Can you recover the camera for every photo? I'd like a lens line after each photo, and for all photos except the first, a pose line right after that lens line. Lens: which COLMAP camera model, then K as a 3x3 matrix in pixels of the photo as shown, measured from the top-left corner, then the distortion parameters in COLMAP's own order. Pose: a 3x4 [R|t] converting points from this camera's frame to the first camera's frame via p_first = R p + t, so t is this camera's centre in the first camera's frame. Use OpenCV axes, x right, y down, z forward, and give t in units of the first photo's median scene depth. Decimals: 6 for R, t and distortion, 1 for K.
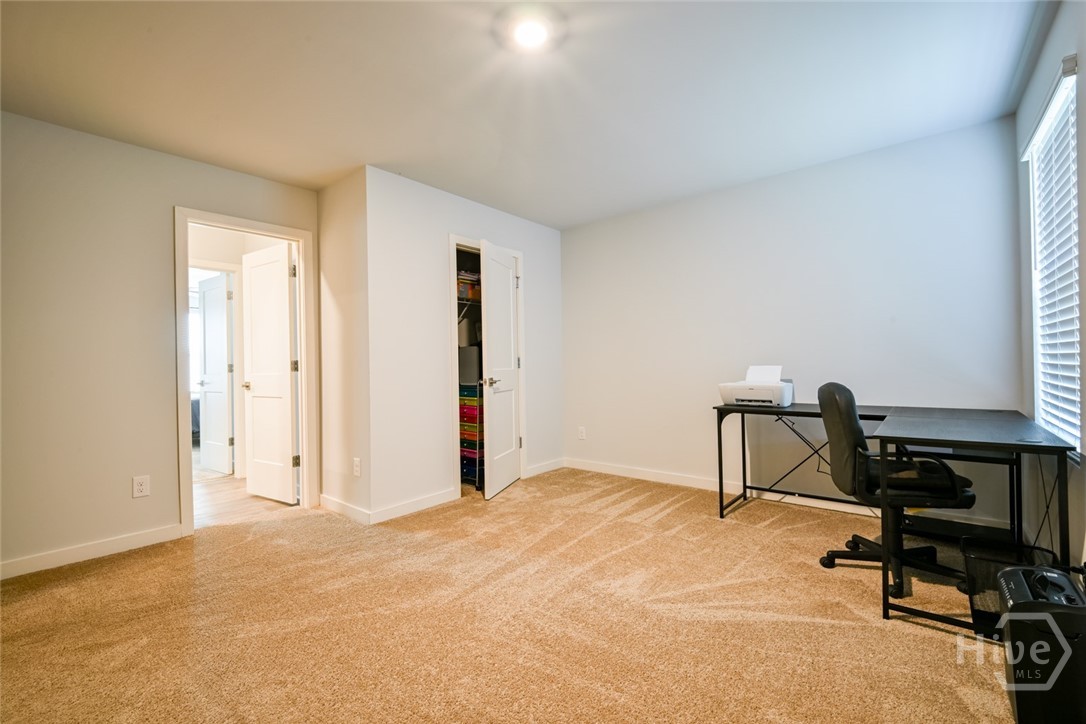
lens RADIAL K [[454.9, 0, 545.6], [0, 454.9, 362.4], [0, 0, 1]] dist [0.016046, -0.012831]
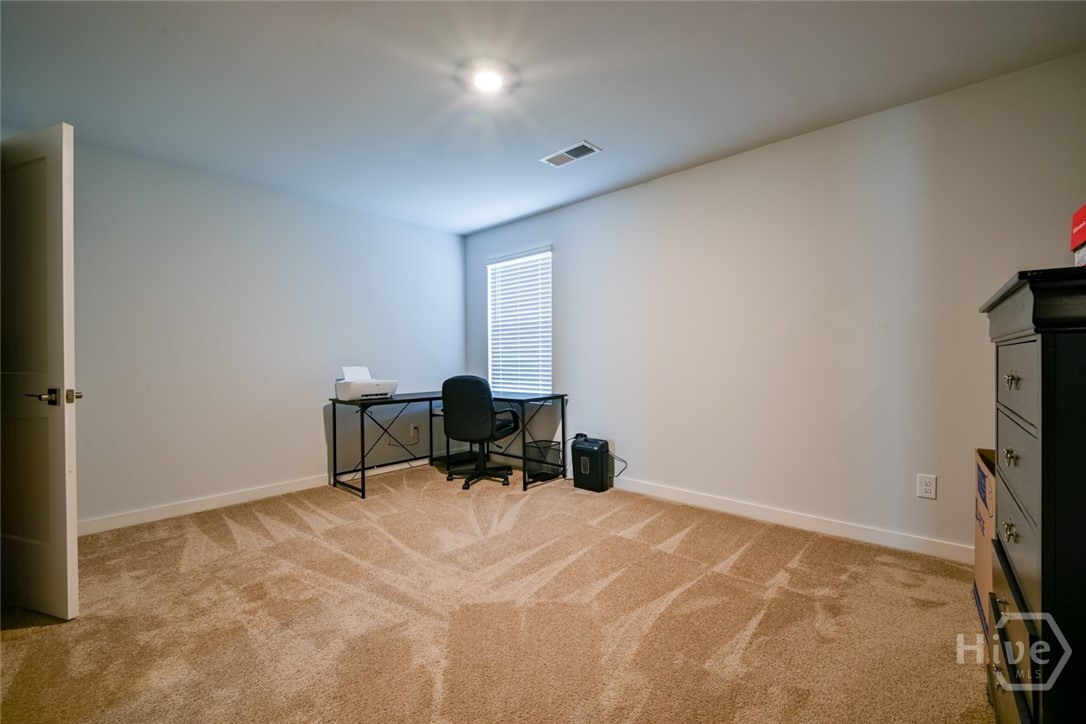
lens RADIAL K [[447.5, 0, 543.9], [0, 447.5, 359.7], [0, 0, 1]] dist [-0.014785, -0.000440]
pose [[0.031361, 0.020007, 0.999308, -0.755064], [0.004699, 0.999786, -0.020164, 0.016382], [-0.999497, 0.005328, 0.031260, 0.526858]]
